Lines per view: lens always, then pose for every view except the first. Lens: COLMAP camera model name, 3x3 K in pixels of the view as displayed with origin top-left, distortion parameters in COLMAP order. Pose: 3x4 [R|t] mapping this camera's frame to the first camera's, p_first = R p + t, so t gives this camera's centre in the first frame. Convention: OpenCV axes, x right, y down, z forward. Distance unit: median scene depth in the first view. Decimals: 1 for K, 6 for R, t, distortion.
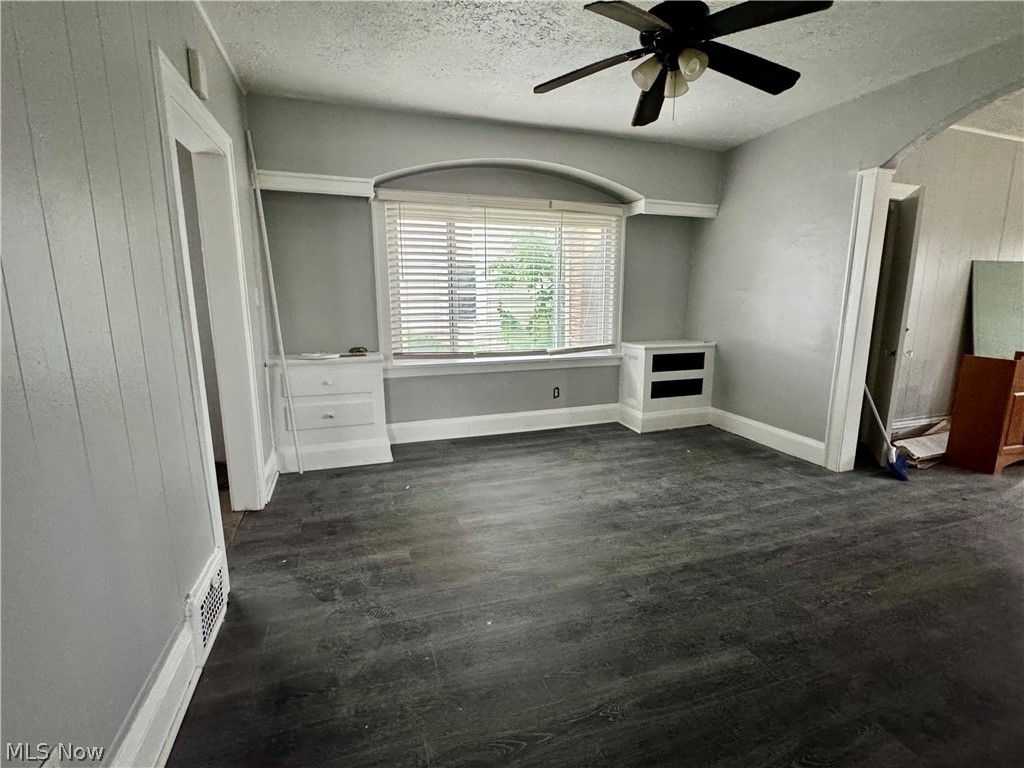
lens RADIAL K [[475.1, 0, 512.2], [0, 475.1, 387.4], [0, 0, 1]] dist [-0.005522, -0.000868]
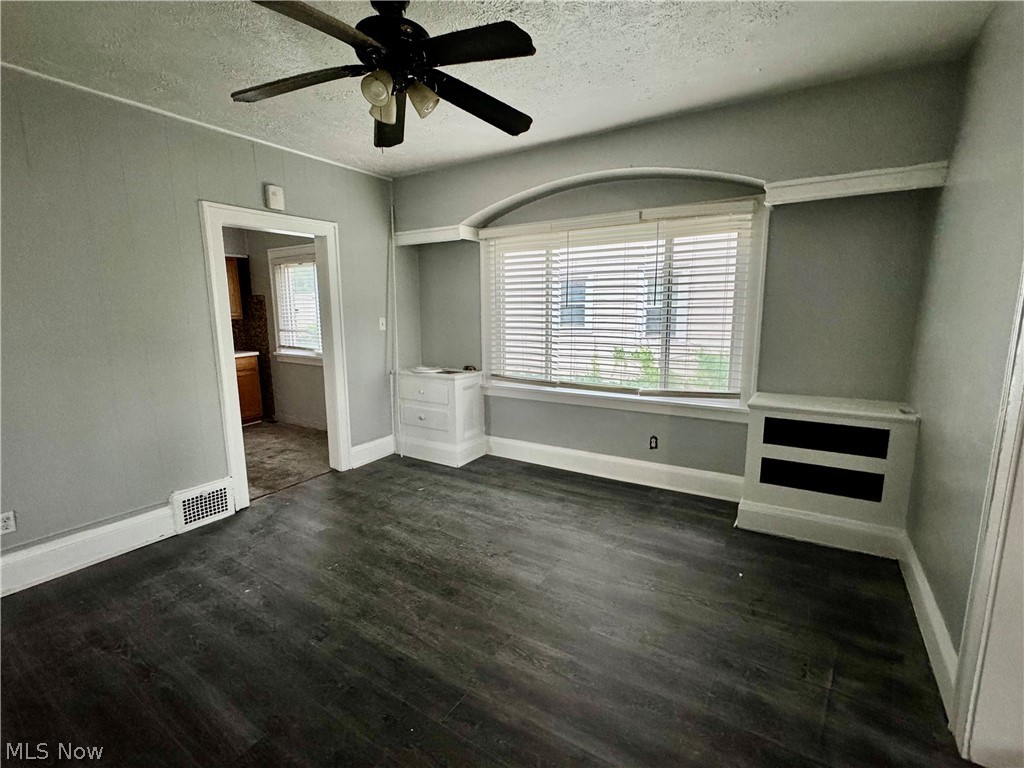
lens RADIAL K [[475.1, 0, 513.9], [0, 475.1, 385.5], [0, 0, 1]] dist [-0.005522, -0.000868]
pose [[0.612800, 0.125260, -0.780248, 0.651438], [-0.136827, 0.989263, 0.051352, -0.108988], [0.778302, 0.075290, 0.623359, 0.349907]]
